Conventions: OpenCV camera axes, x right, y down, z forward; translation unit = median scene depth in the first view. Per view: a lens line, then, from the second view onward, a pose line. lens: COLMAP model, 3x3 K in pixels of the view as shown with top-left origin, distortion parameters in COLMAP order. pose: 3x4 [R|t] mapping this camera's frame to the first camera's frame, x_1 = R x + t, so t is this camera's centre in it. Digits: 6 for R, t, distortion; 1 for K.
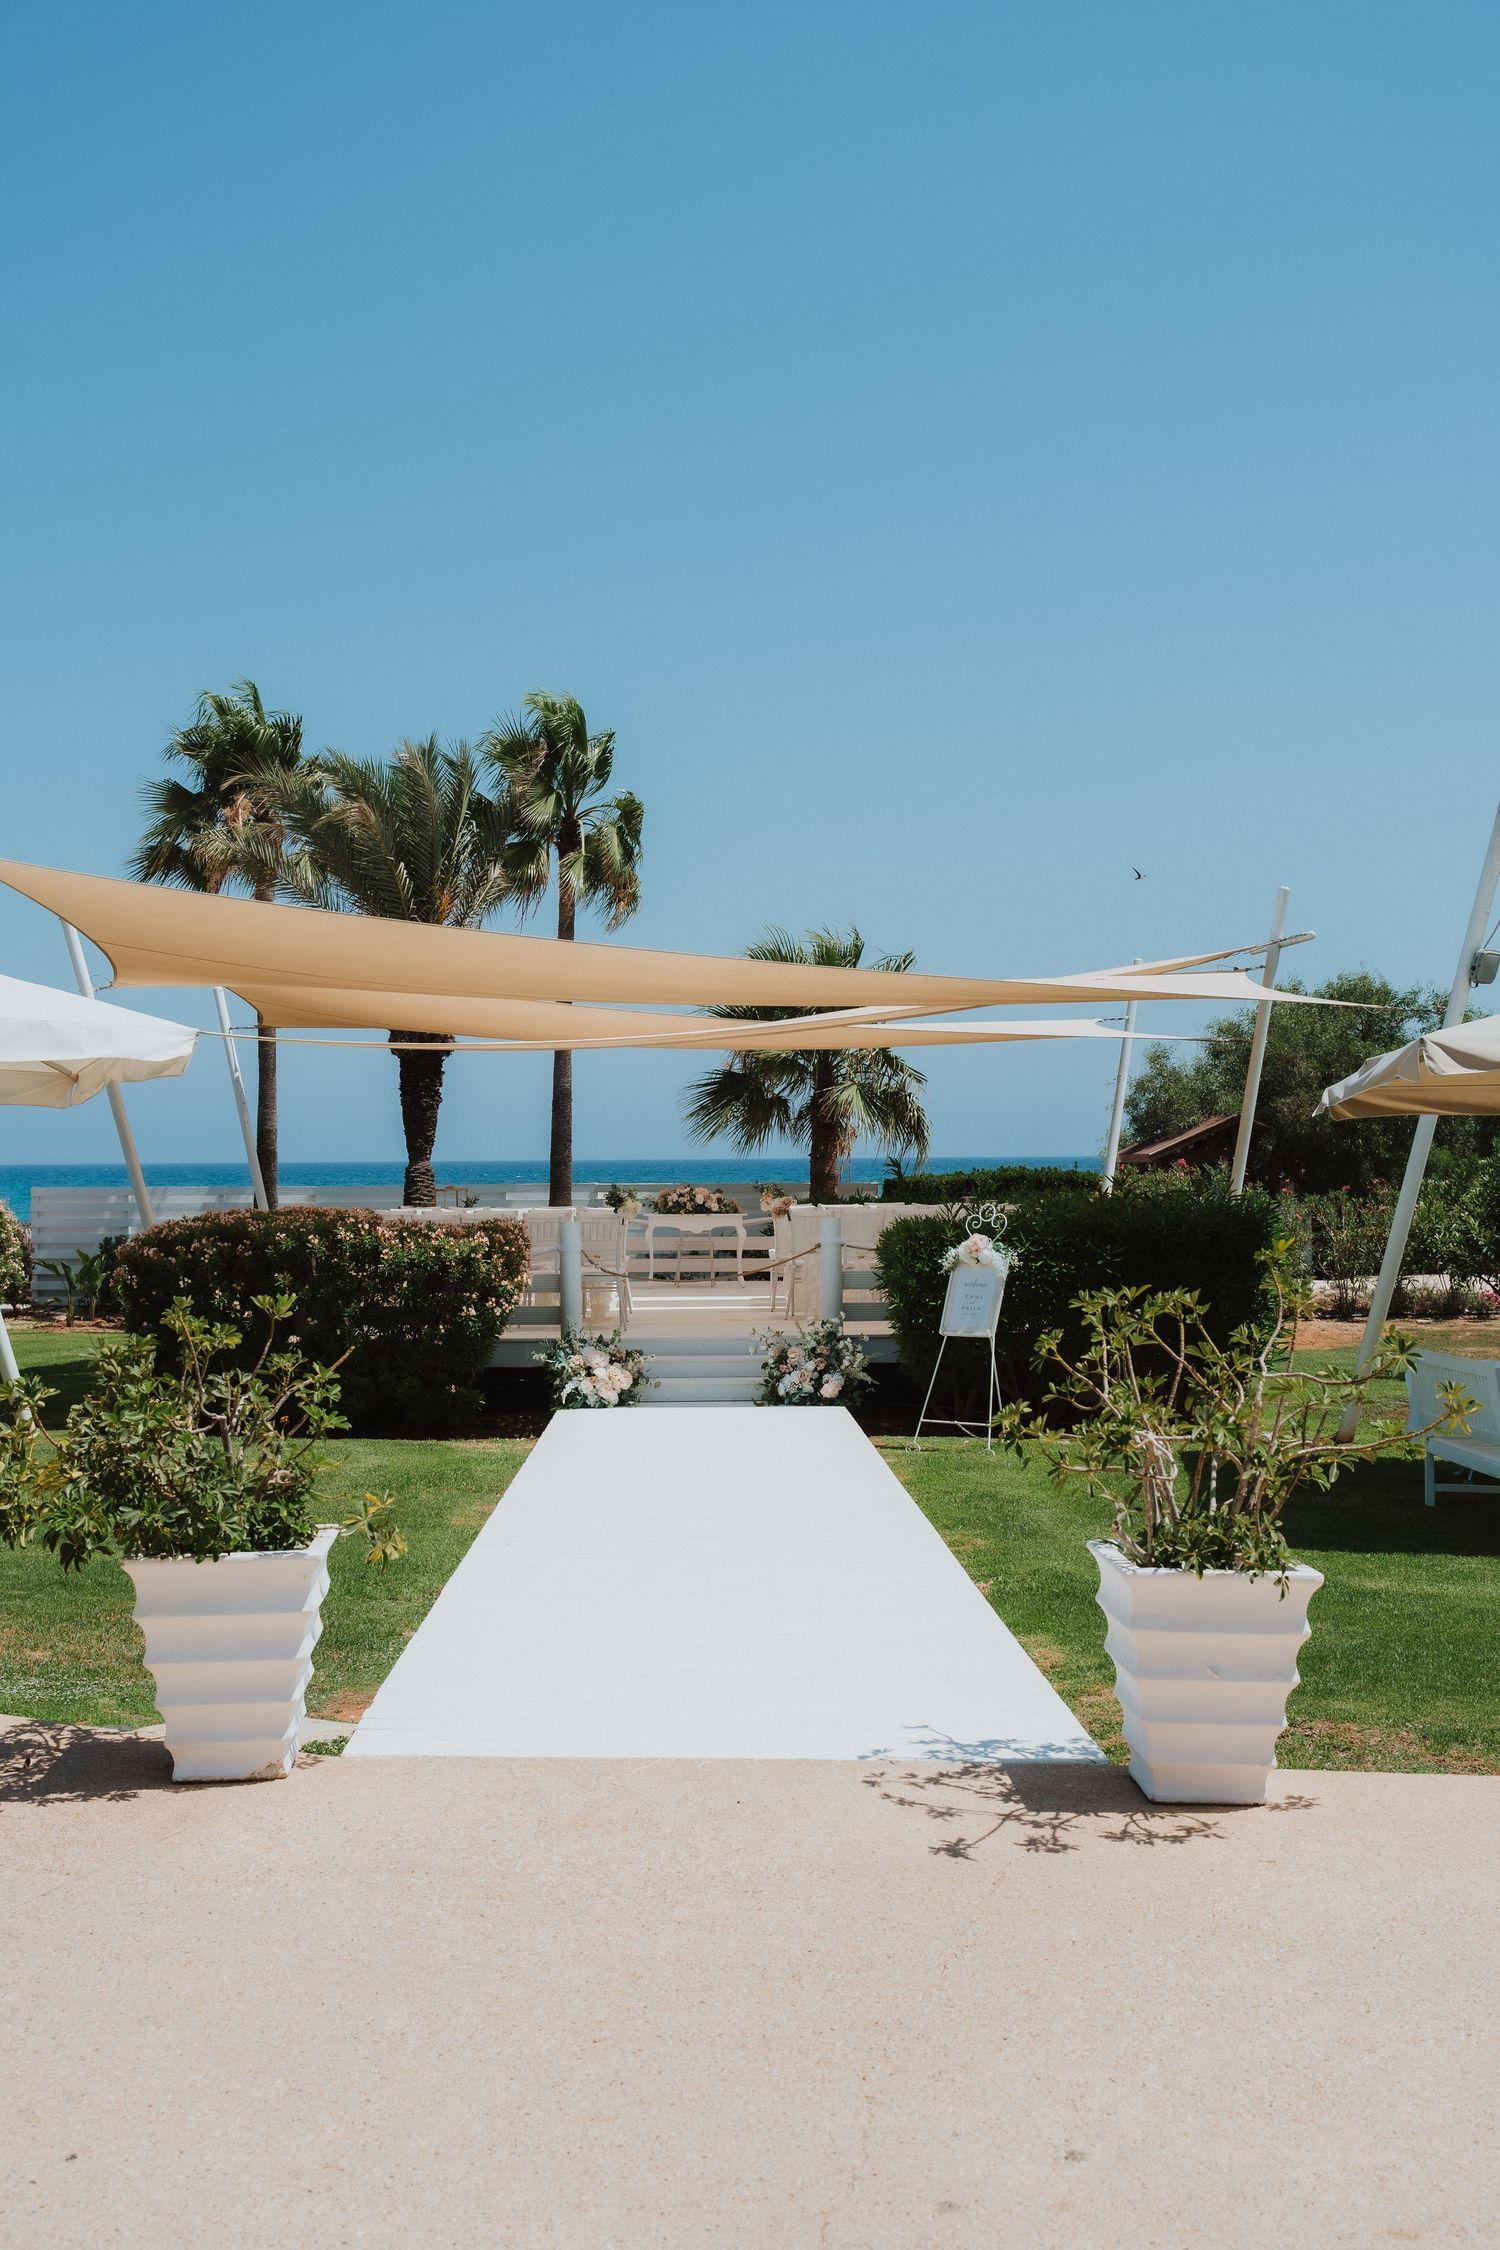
lens RADIAL K [[2314.9, 0, 760.7], [0, 2314.9, 1121.8], [0, 0, 1]] dist [-0.004017, 0.000000]
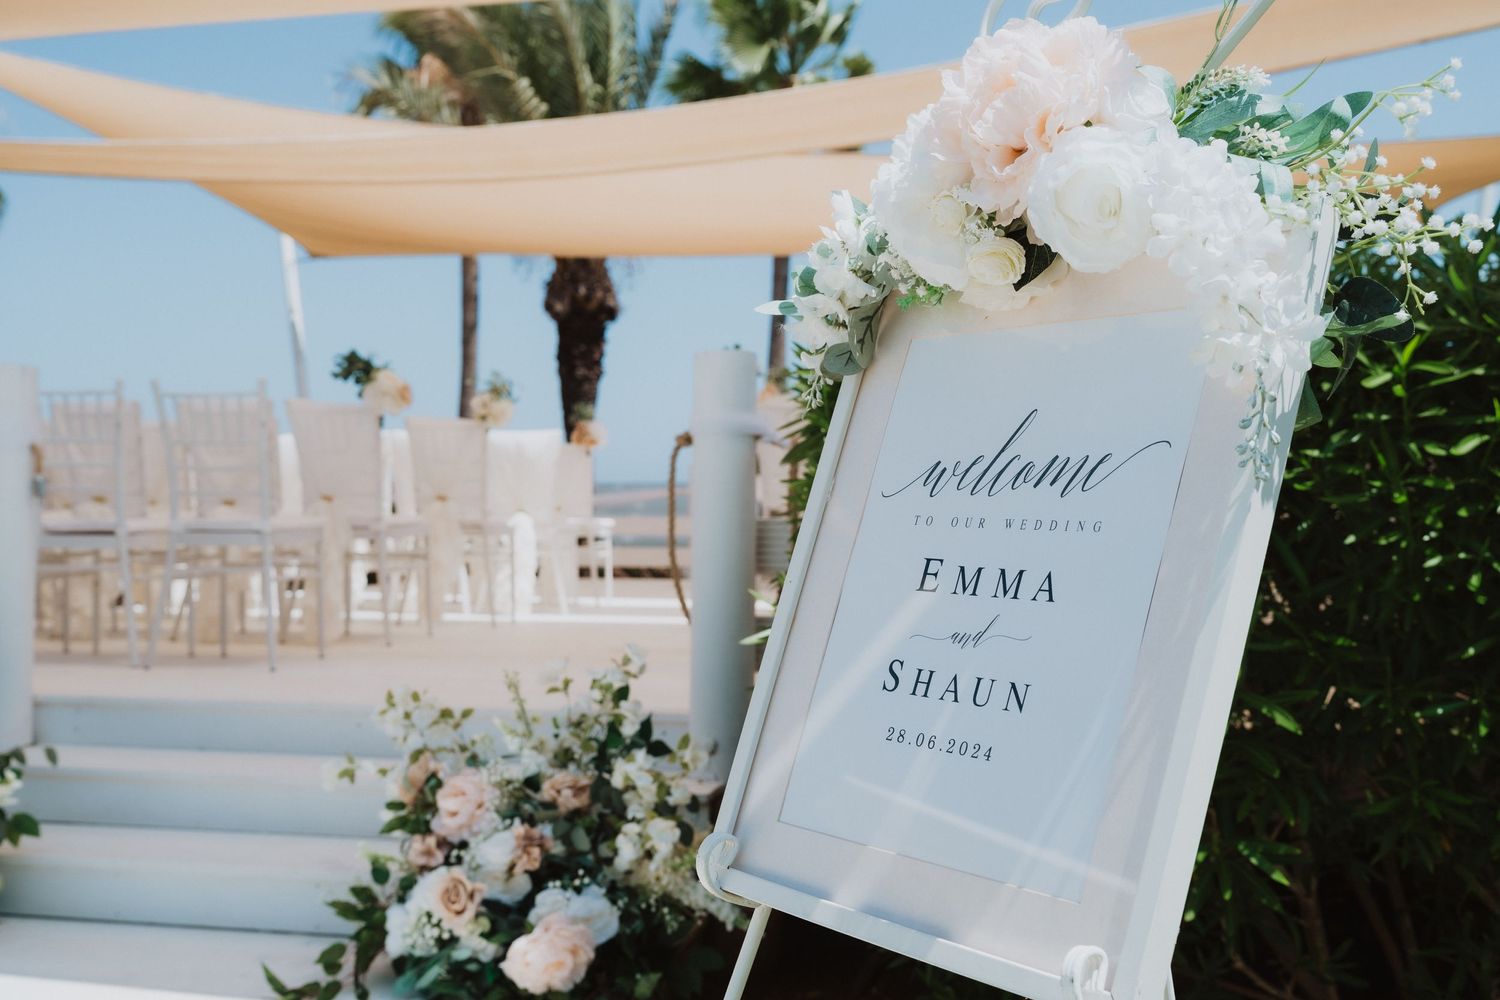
lens RADIAL K [[1543.3, 0, 753.5], [0, 1543.3, 505.4], [0, 0, 1]] dist [-0.004017, 0.000000]
pose [[0.973759, 0.013646, -0.227172, 0.061598], [-0.012141, 0.999894, 0.008019, 0.045066], [0.227257, -0.005051, 0.973822, 0.582677]]
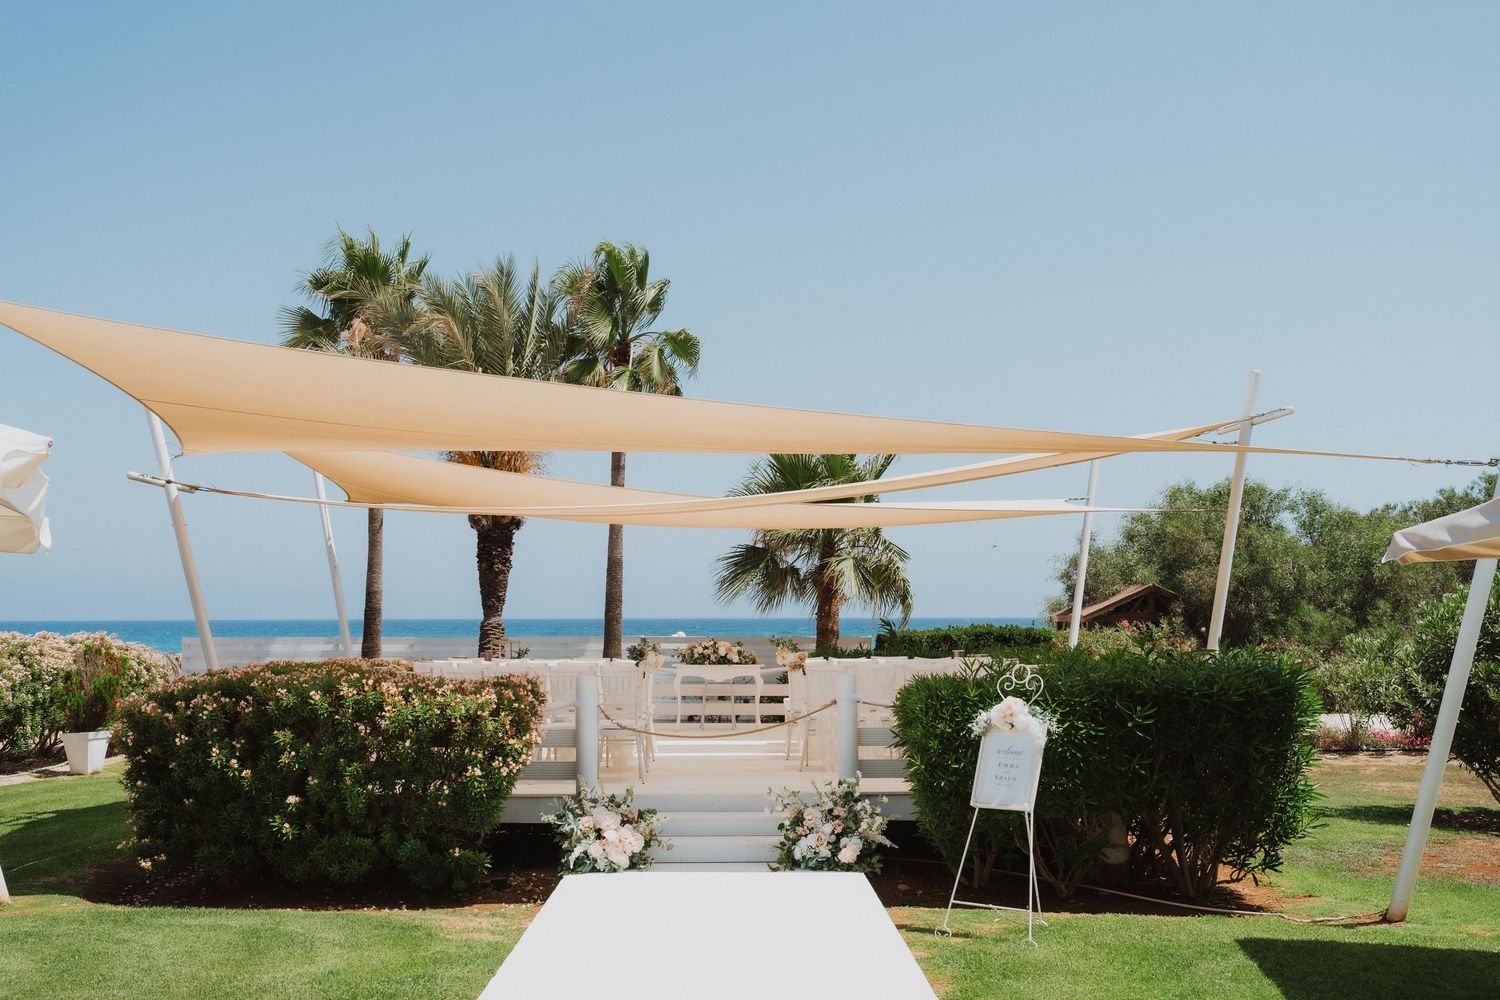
lens RADIAL K [[1578.7, 0, 758.4], [0, 1578.7, 491.9], [0, 0, 1]] dist [0.023452, 0.000000]
pose [[0.999927, 0.004659, -0.011186, -0.000500], [-0.005363, 0.997952, -0.063742, 0.004779], [0.010866, 0.063797, 0.997904, 0.228888]]
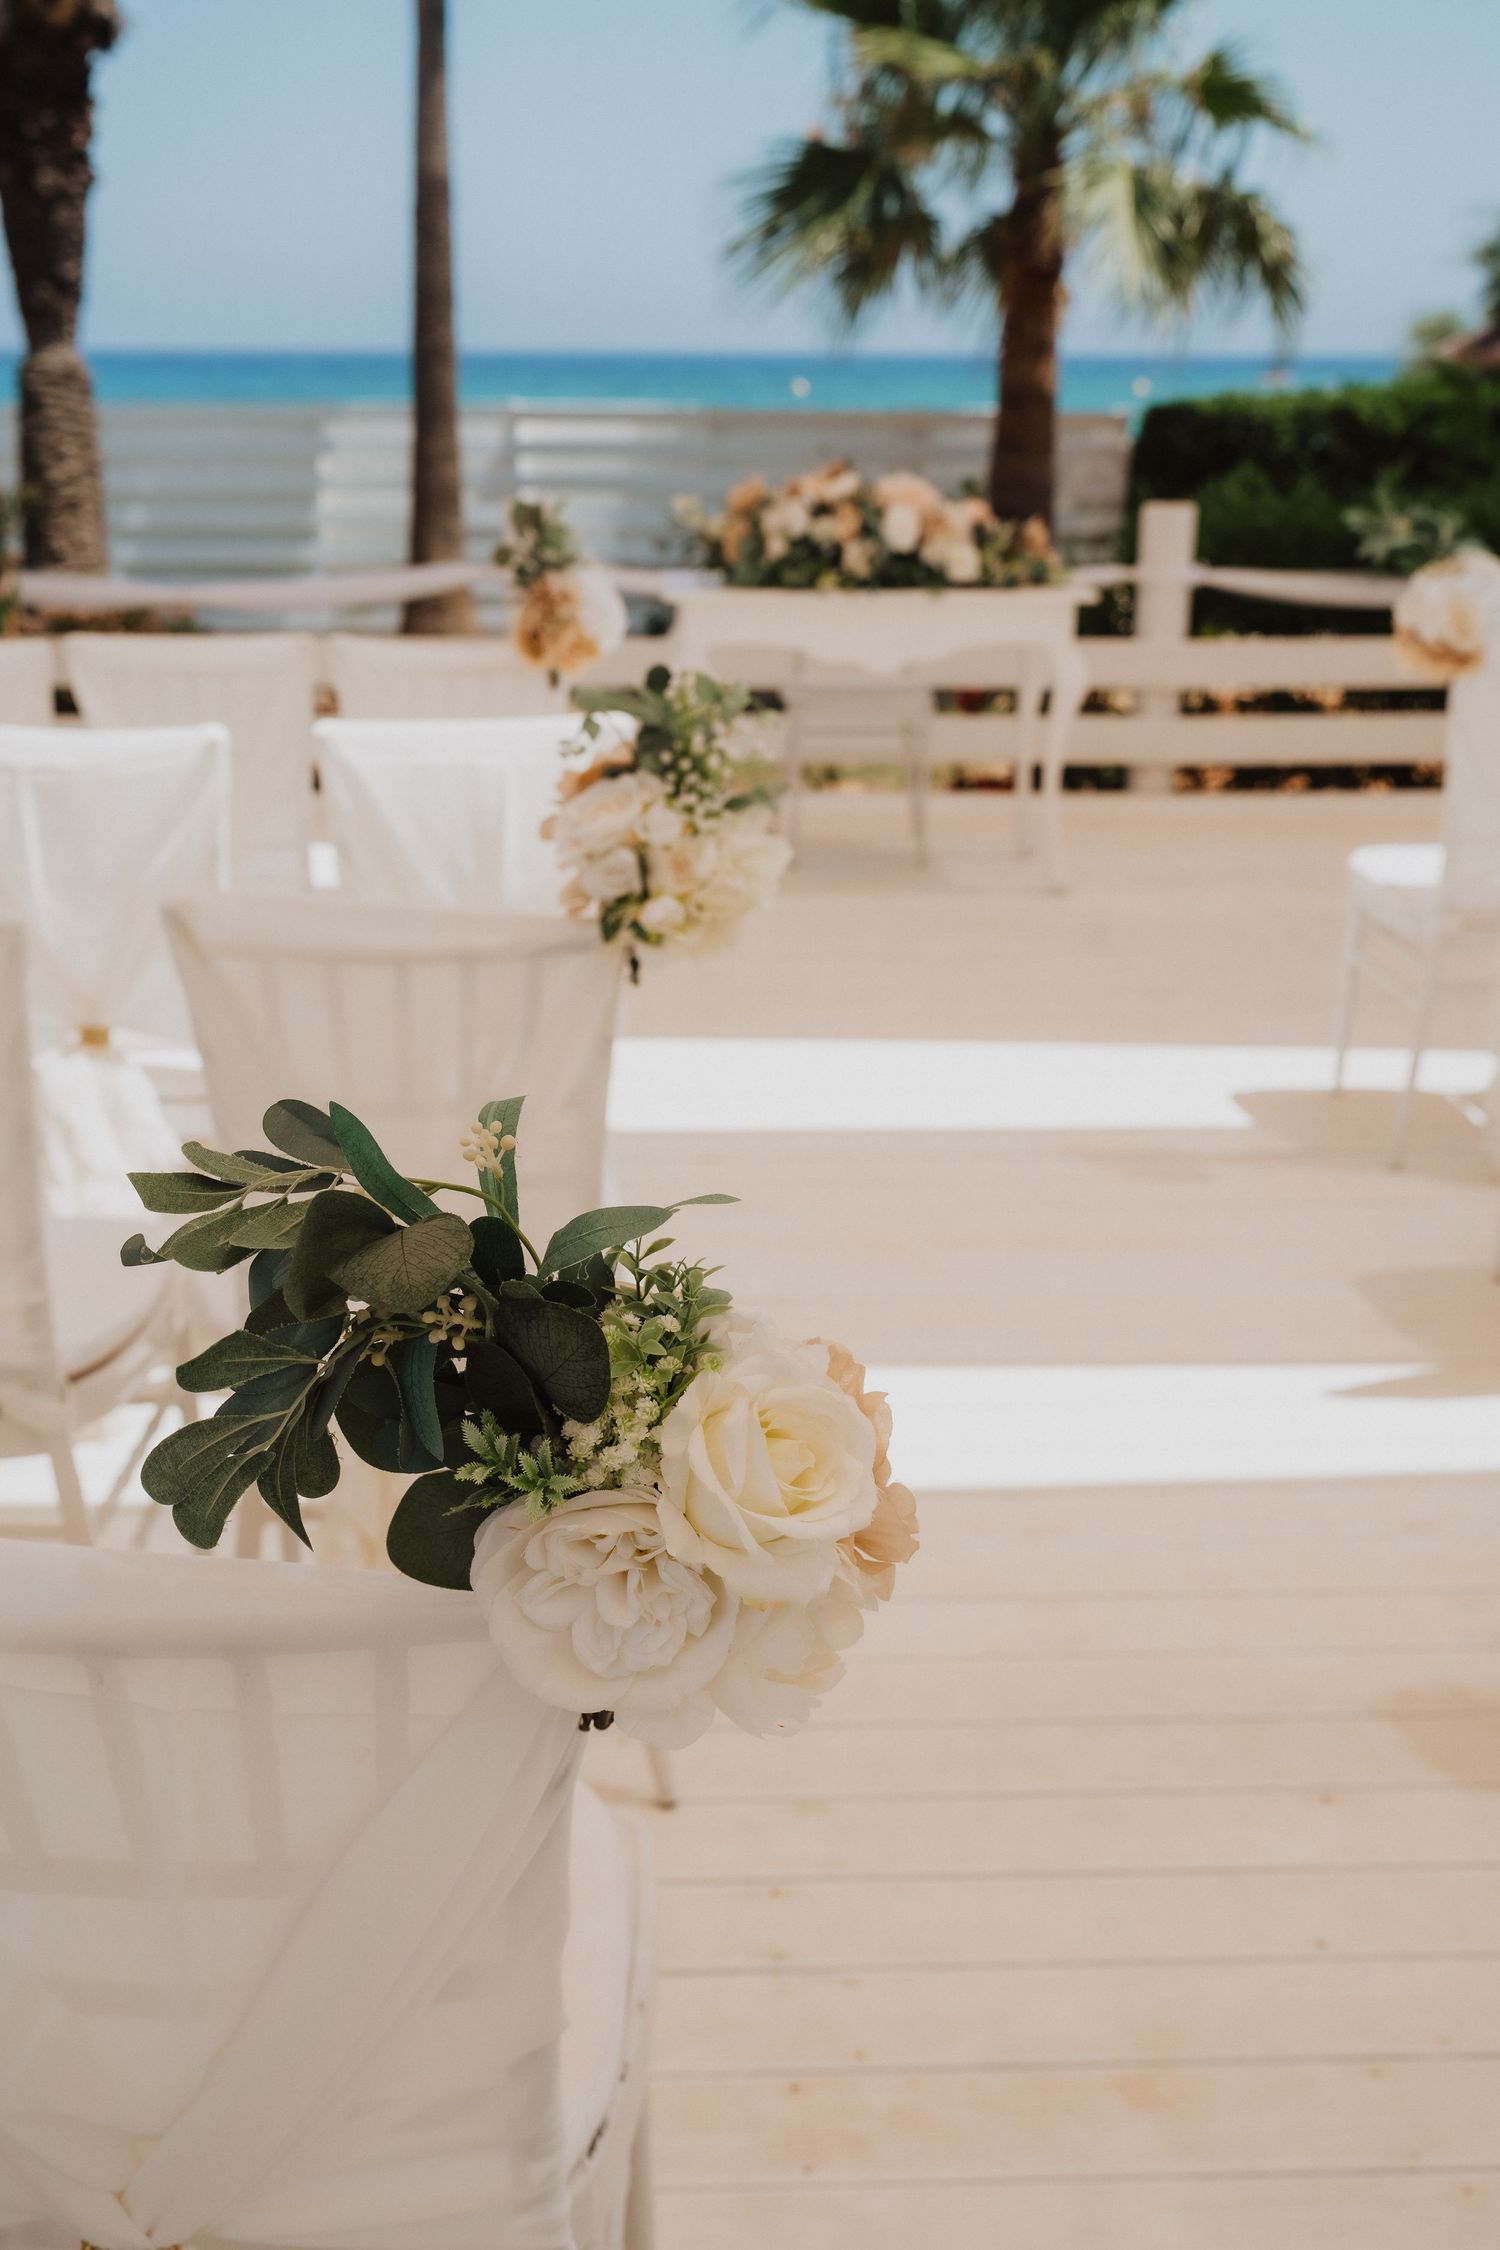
lens RADIAL K [[2314.9, 0, 749.7], [0, 2314.9, 1116.9], [0, 0, 1]] dist [-0.004017, 0.000000]
pose [[0.999854, 0.009227, 0.014380, -0.044563], [-0.013444, 0.944289, 0.328842, 0.012714], [-0.010544, -0.328987, 0.944275, 0.757474]]
